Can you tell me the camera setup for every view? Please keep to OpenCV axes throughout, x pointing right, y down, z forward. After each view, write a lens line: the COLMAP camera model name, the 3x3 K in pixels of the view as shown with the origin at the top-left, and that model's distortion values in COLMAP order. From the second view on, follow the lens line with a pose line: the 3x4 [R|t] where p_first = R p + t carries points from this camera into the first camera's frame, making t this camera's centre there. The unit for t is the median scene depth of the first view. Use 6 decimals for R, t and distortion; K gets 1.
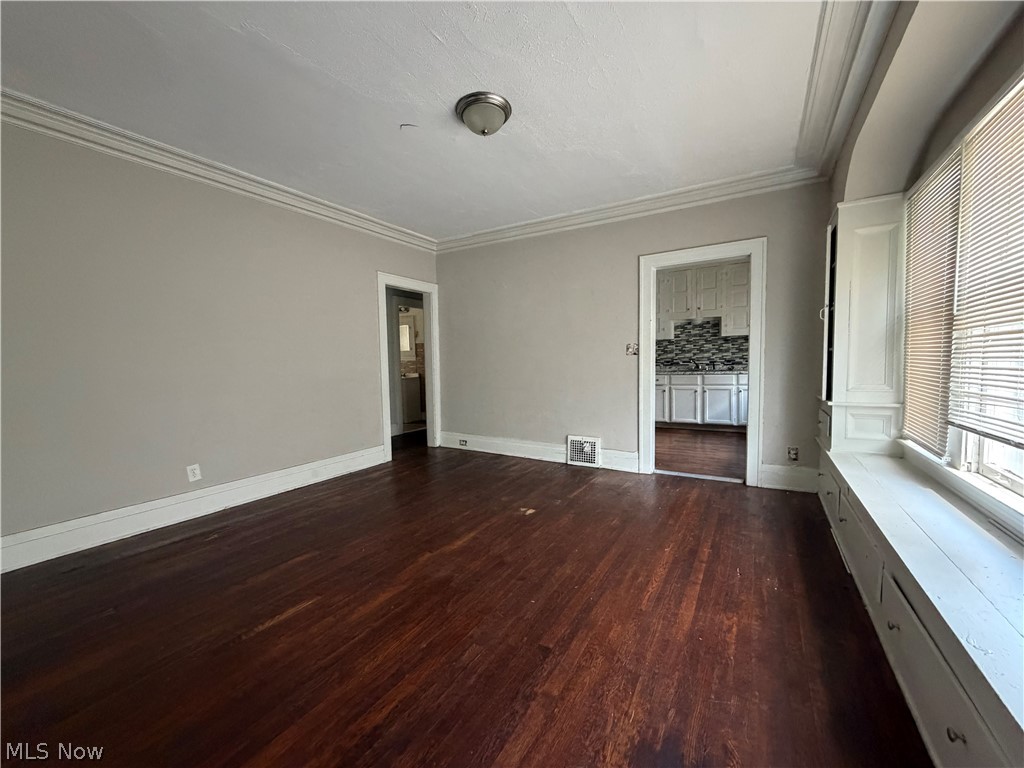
lens RADIAL K [[408.1, 0, 512.6], [0, 408.1, 381.4], [0, 0, 1]] dist [-0.000968, -0.000002]
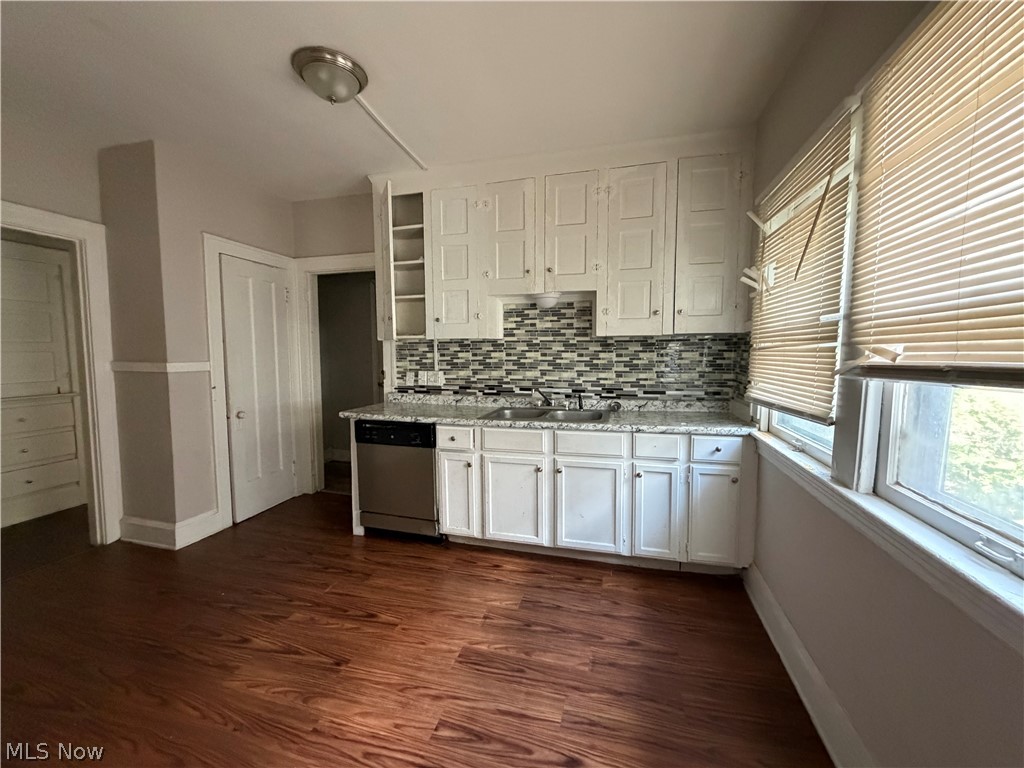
lens RADIAL K [[408.1, 0, 514.5], [0, 408.1, 385.1], [0, 0, 1]] dist [-0.000968, -0.000002]
pose [[0.961206, -0.000014, 0.275833, 0.293341], [-0.005096, 0.999828, 0.017812, -0.062210], [-0.275786, -0.018526, 0.961041, 0.575963]]
